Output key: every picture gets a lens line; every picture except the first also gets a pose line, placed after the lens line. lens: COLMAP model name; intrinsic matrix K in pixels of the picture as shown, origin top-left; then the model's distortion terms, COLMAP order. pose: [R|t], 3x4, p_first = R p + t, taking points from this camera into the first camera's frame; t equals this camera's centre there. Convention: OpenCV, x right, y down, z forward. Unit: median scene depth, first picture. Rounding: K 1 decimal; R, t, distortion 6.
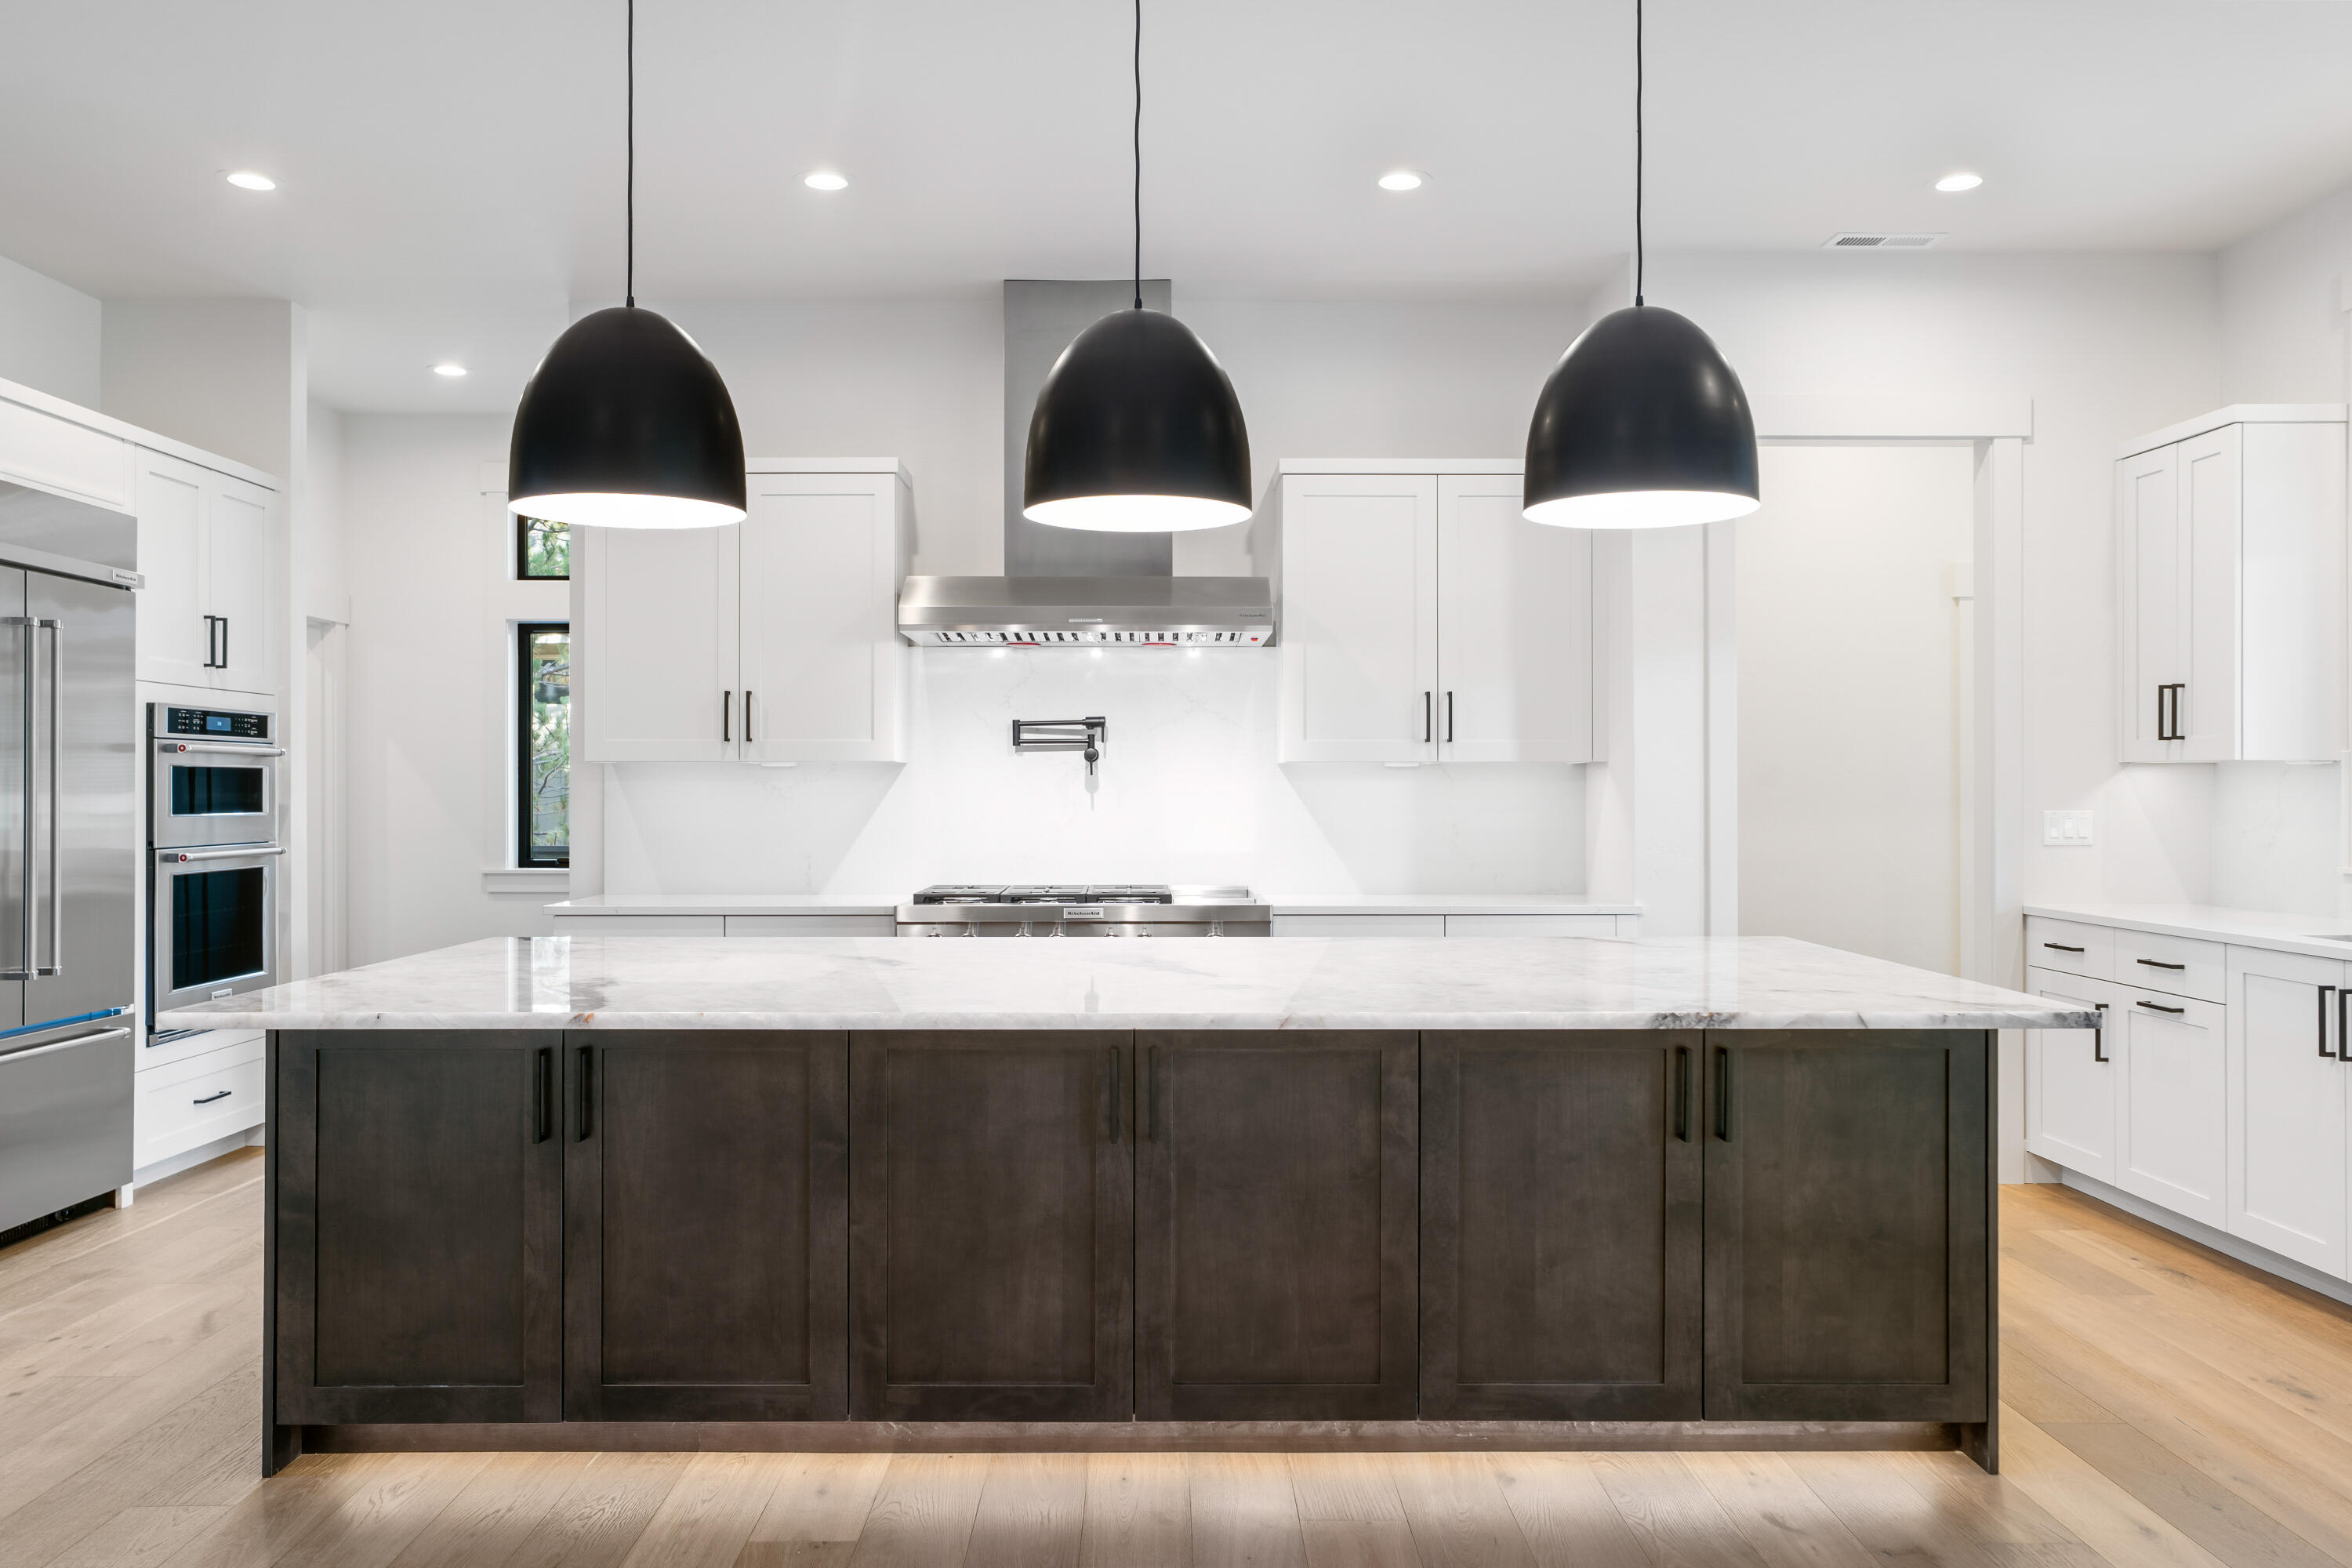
lens RADIAL K [[1777.1, 0, 1176.0], [0, 1777.1, 784.0], [0, 0, 1]] dist [-0.032688, 0.075010]
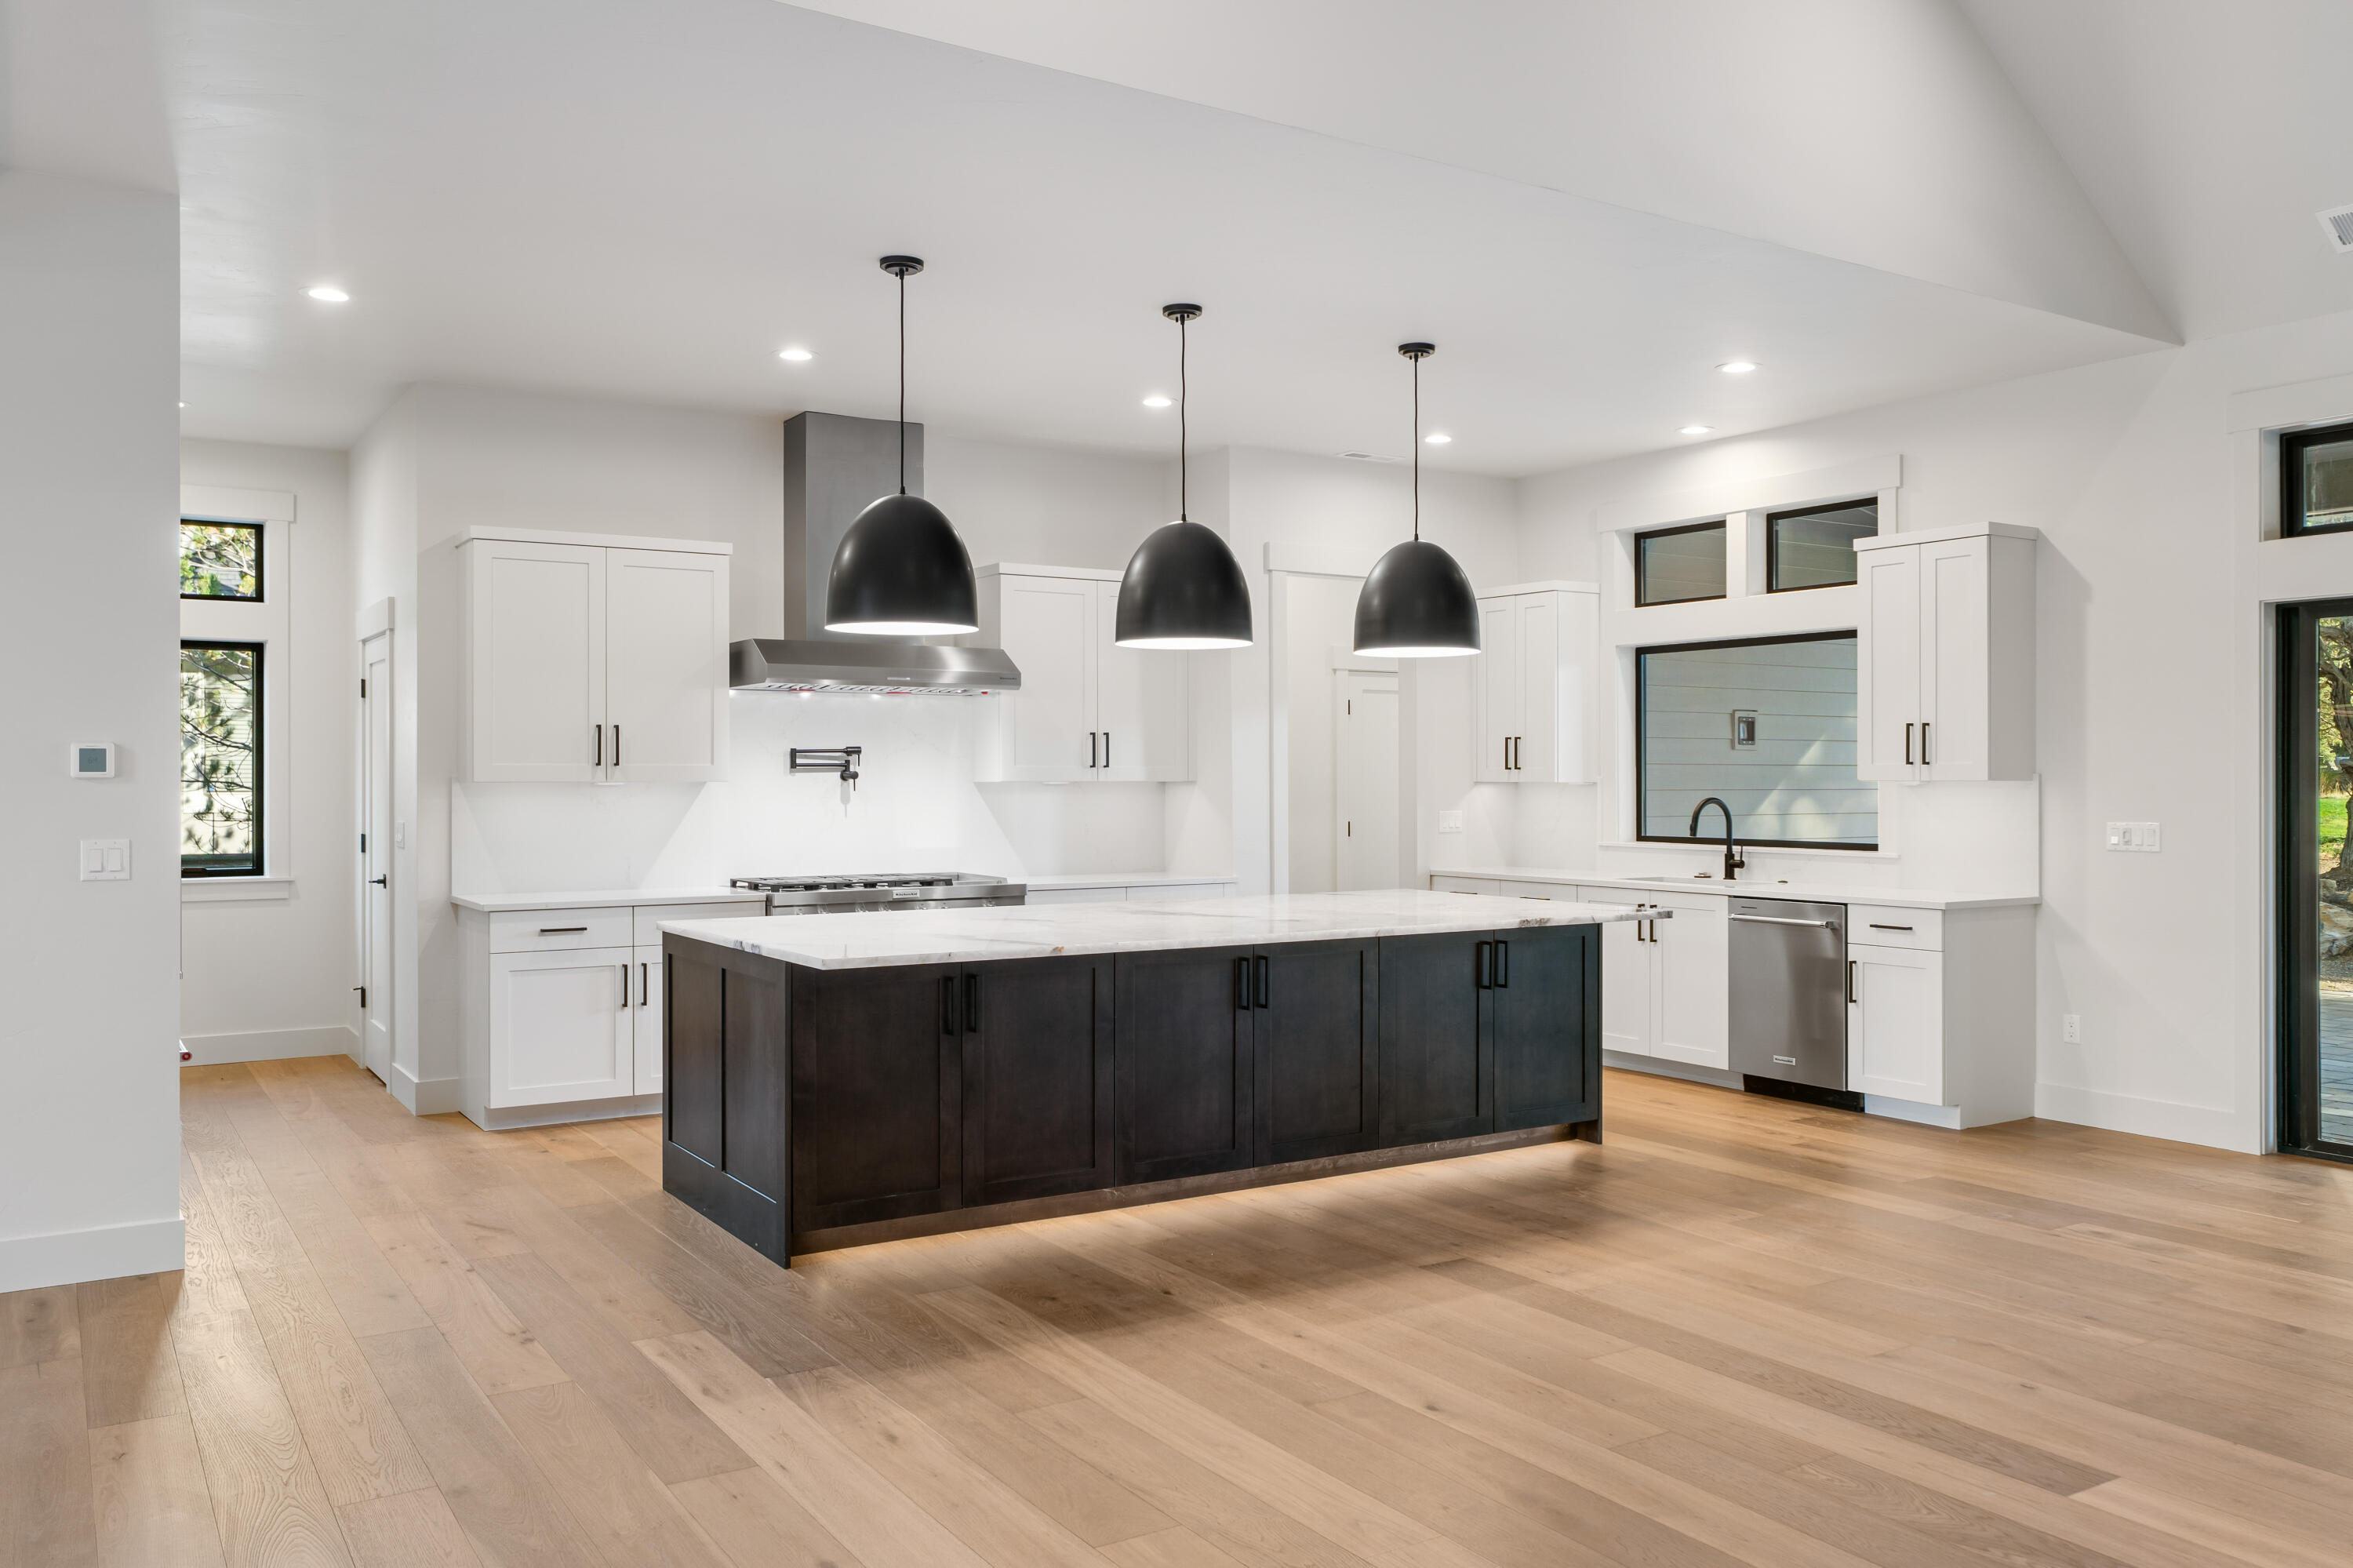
lens RADIAL K [[1778.0, 0, 1176.5], [0, 1778.0, 784.0], [0, 0, 1]] dist [-0.032688, 0.075010]
pose [[0.847120, -0.002163, 0.531397, -0.598974], [-0.000613, 0.999987, 0.005047, -0.018666], [-0.531401, -0.004601, 0.847108, -0.266314]]
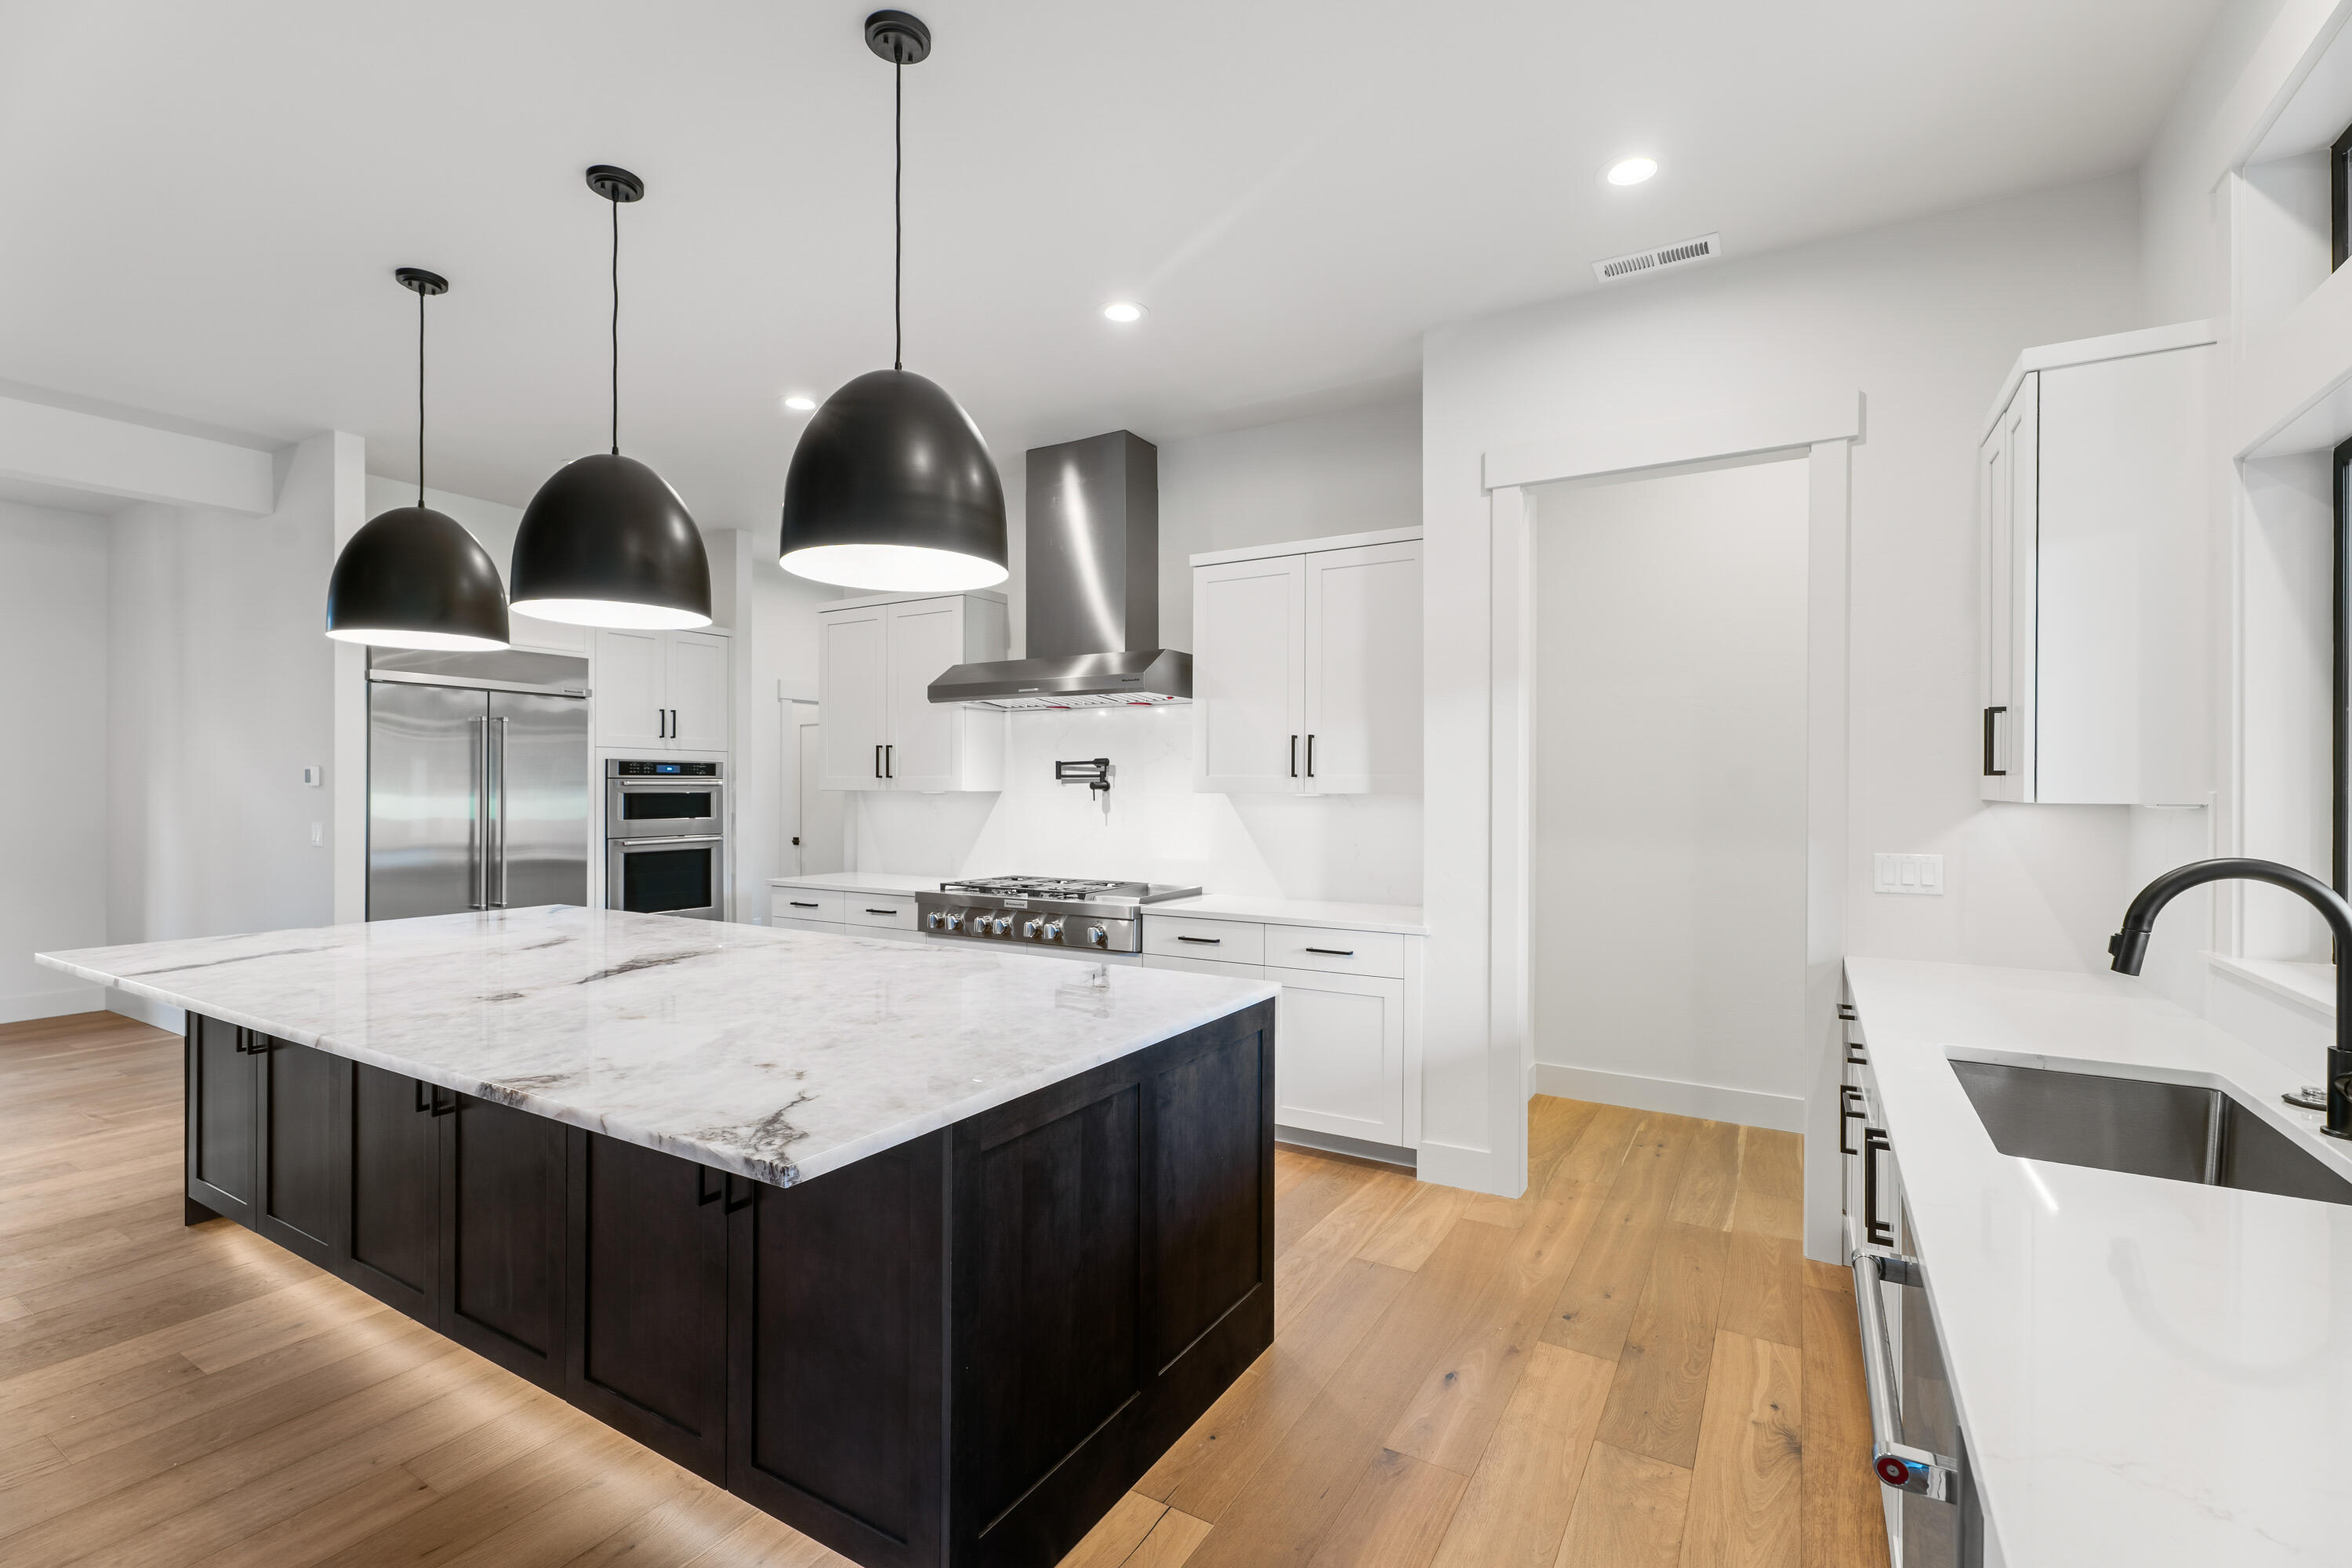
lens RADIAL K [[1053.0, 0, 1178.1], [0, 1053.0, 790.3], [0, 0, 1]] dist [0.006216, 0.000130]
pose [[0.854029, 0.003882, -0.520210, 0.475625], [-0.001759, 0.999988, 0.004575, -0.018618], [0.520222, -0.002993, 0.854026, 0.369775]]
